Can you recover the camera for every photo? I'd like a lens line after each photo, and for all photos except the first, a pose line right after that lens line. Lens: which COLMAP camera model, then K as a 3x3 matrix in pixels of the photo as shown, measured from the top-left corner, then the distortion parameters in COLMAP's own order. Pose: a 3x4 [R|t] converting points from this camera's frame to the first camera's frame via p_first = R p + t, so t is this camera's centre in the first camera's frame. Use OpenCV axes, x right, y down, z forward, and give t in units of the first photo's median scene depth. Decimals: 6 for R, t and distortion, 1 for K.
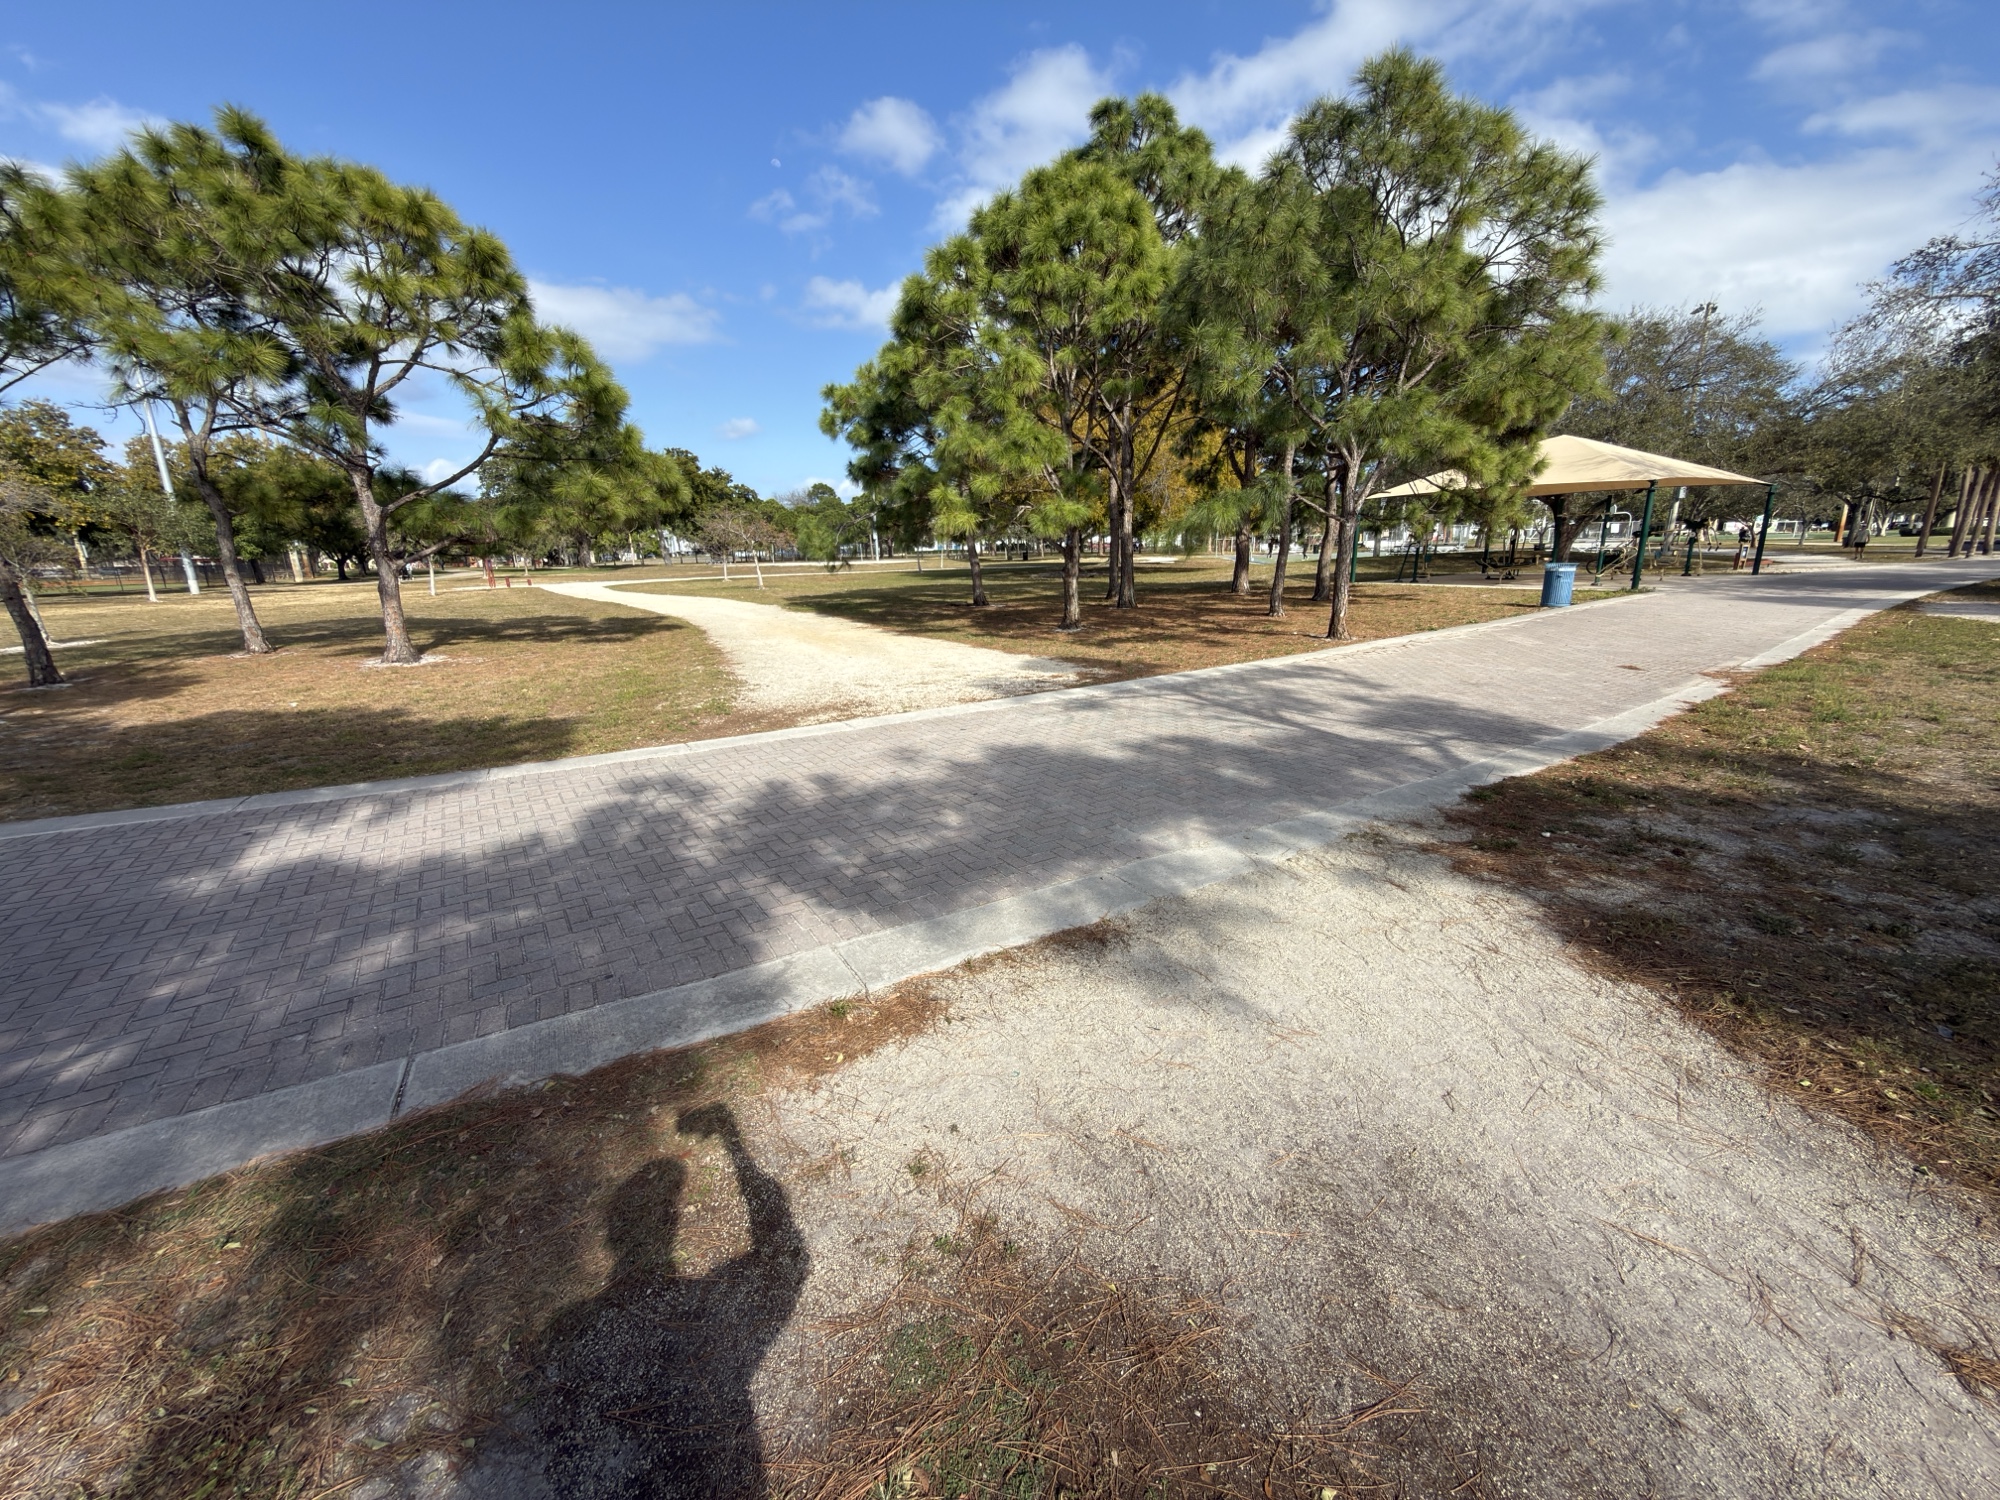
lens RADIAL K [[815.4, 0, 1000.0], [0, 815.4, 750.0], [0, 0, 1]] dist [-0.001042, -0.000035]
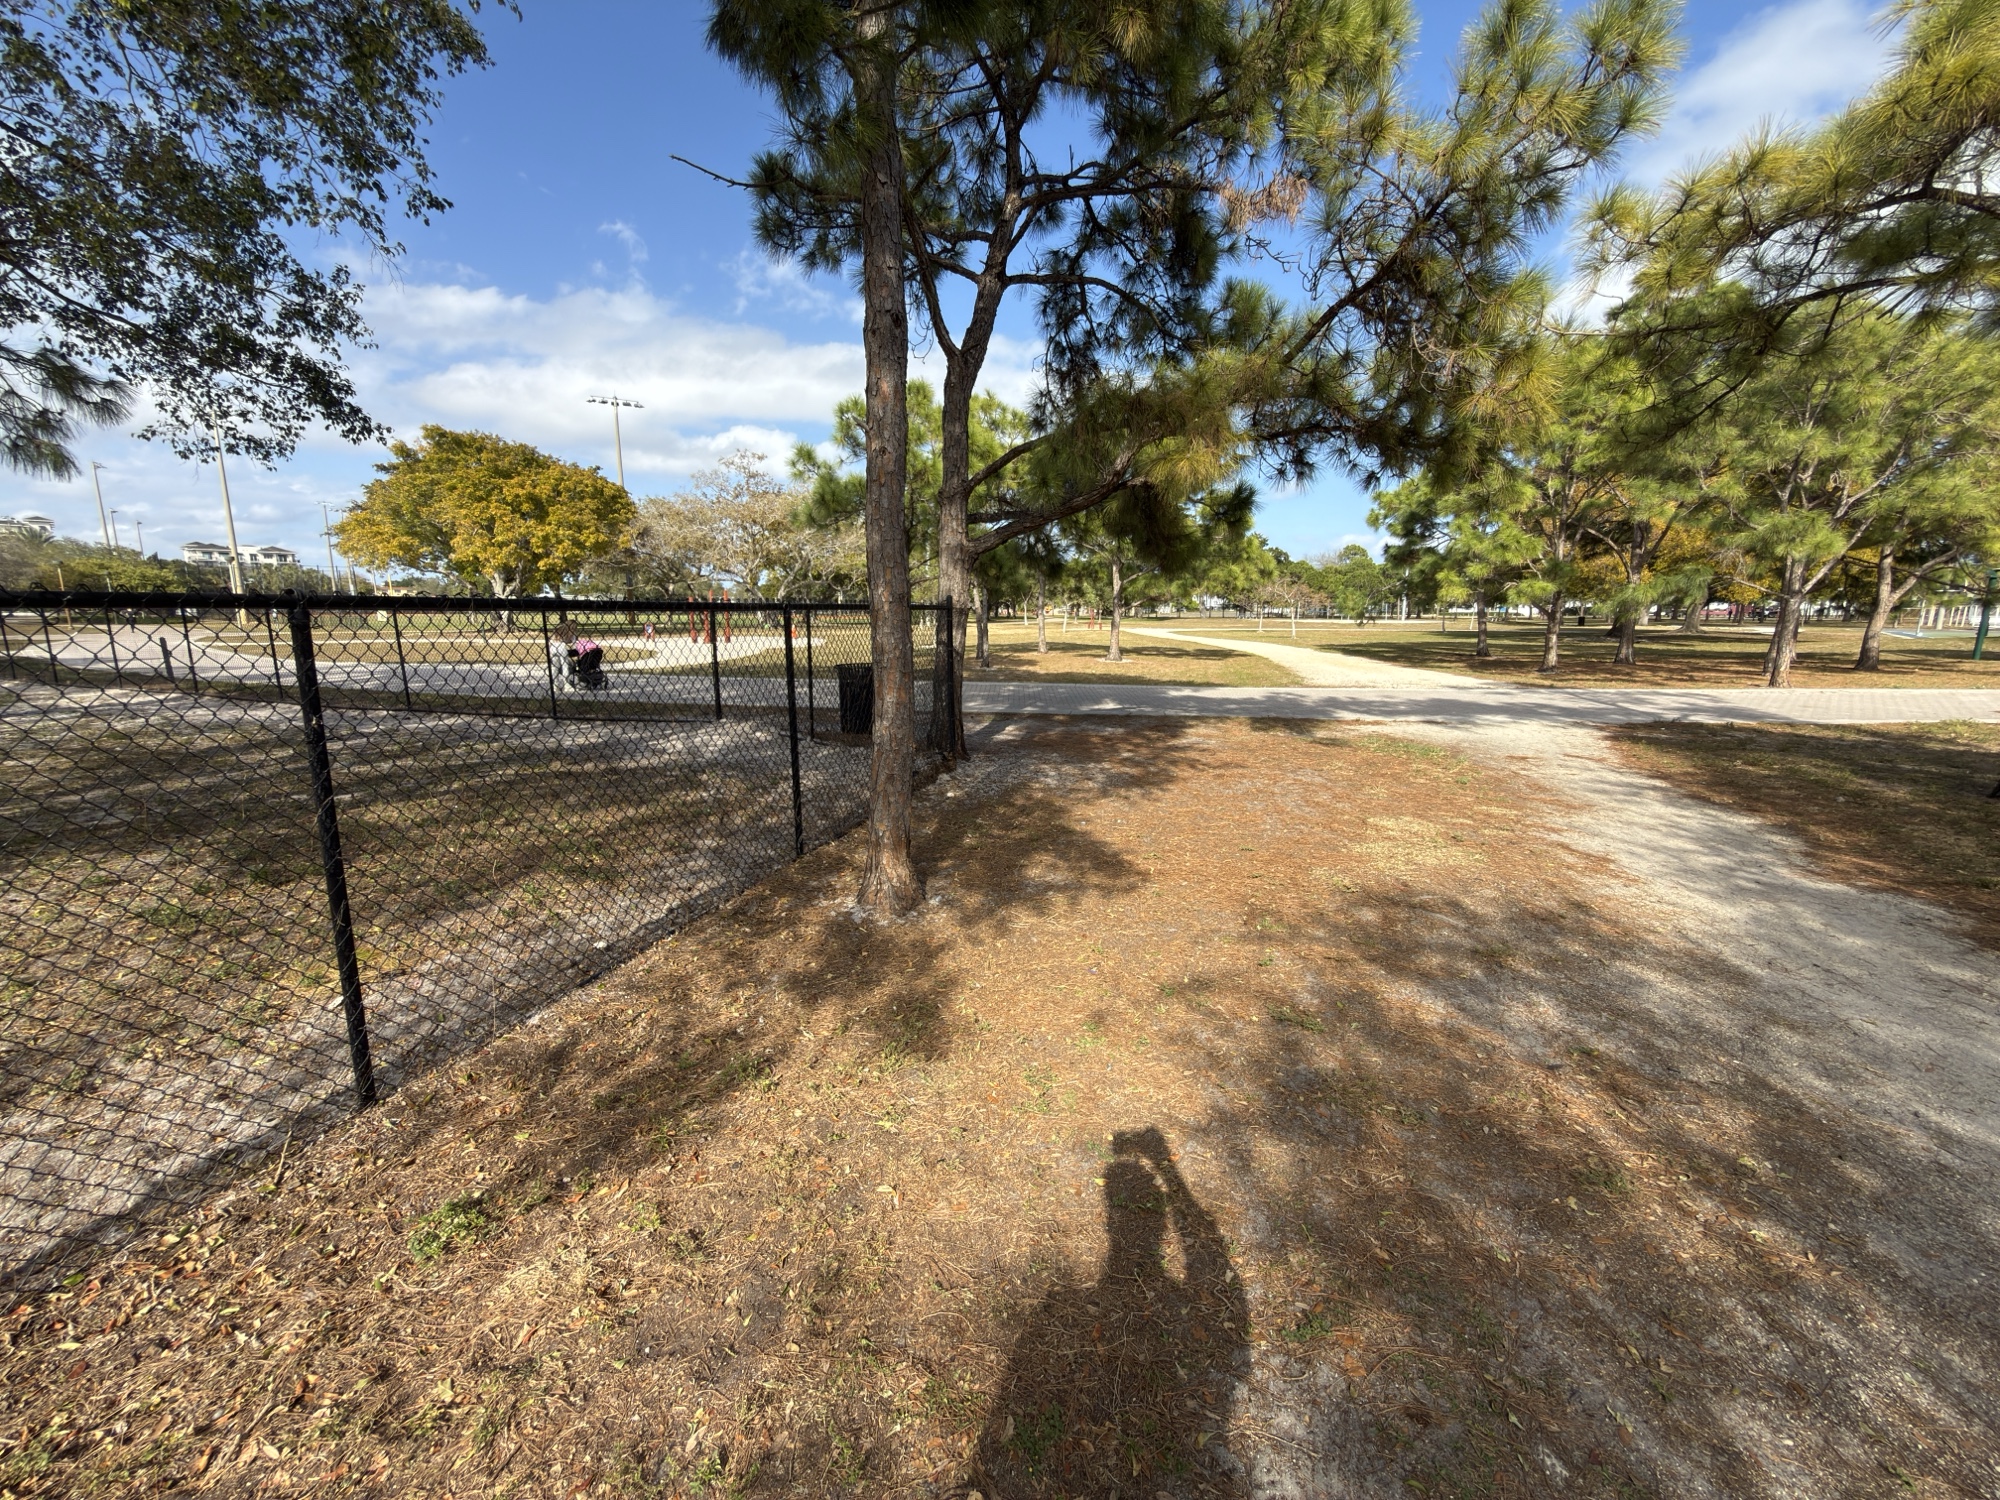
lens RADIAL K [[798.4, 0, 1000.7], [0, 798.4, 757.4], [0, 0, 1]] dist [-0.000547, 0.000227]
pose [[0.820092, 0.128292, -0.557665, 0.099767], [-0.158287, 0.987377, -0.005625, 0.135089], [0.549904, 0.092884, 0.830047, -0.552913]]
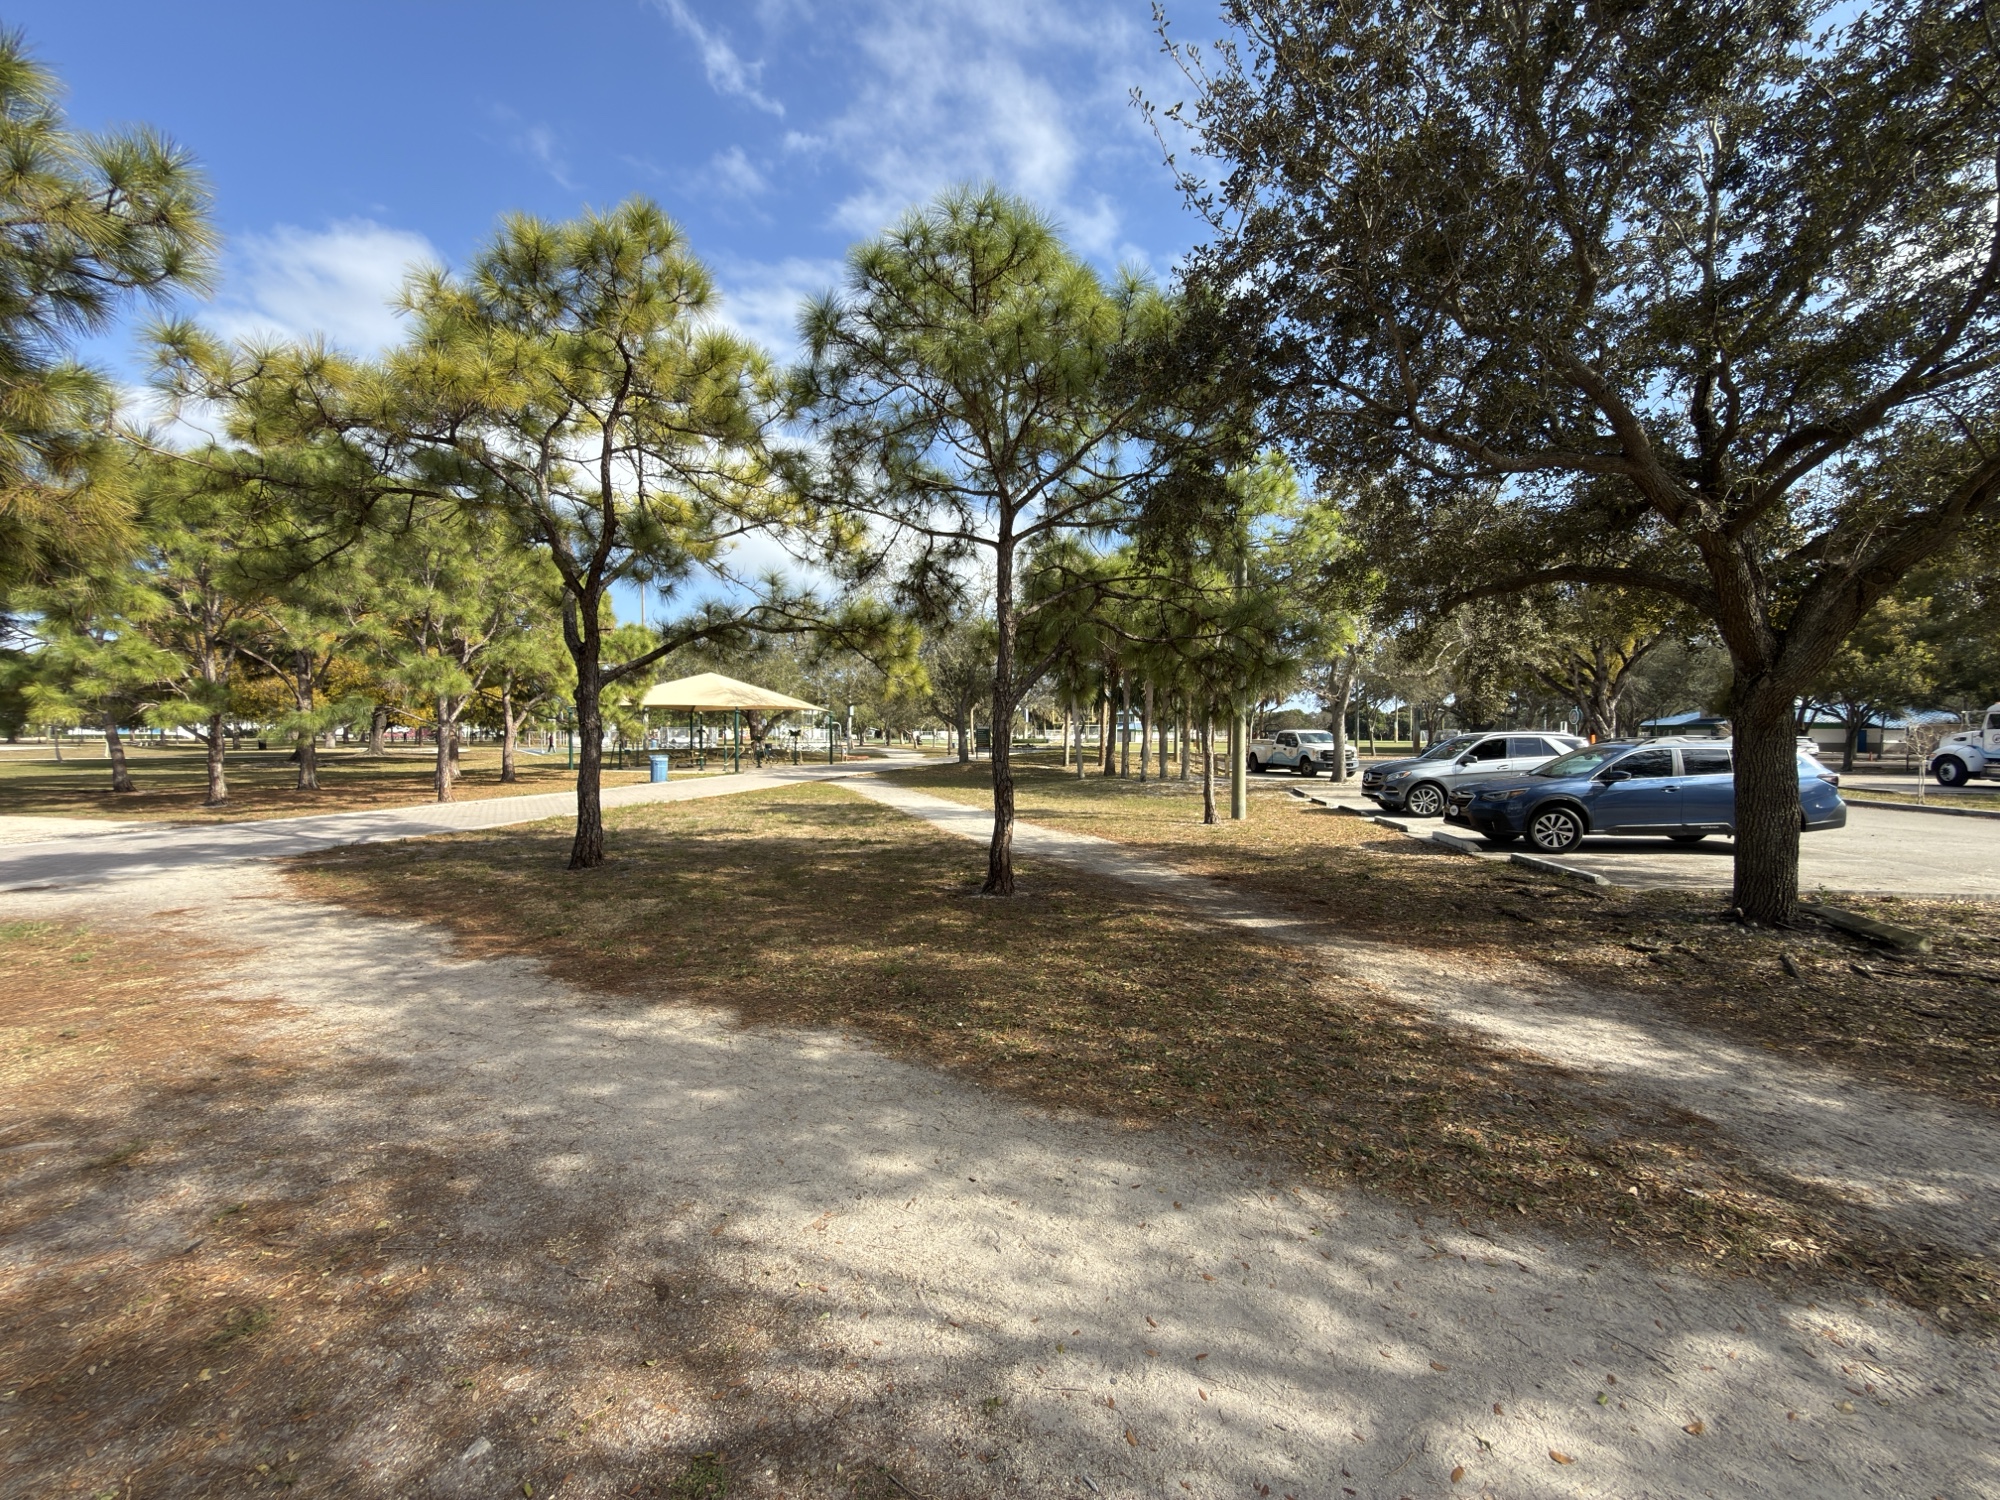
lens RADIAL K [[798.4, 0, 1000.7], [0, 798.4, 757.4], [0, 0, 1]] dist [-0.000547, 0.000227]
pose [[0.725359, 0.007712, 0.688327, 0.113506], [0.145724, 0.975554, -0.164494, 0.135199], [-0.672769, 0.219623, 0.706504, -0.576210]]
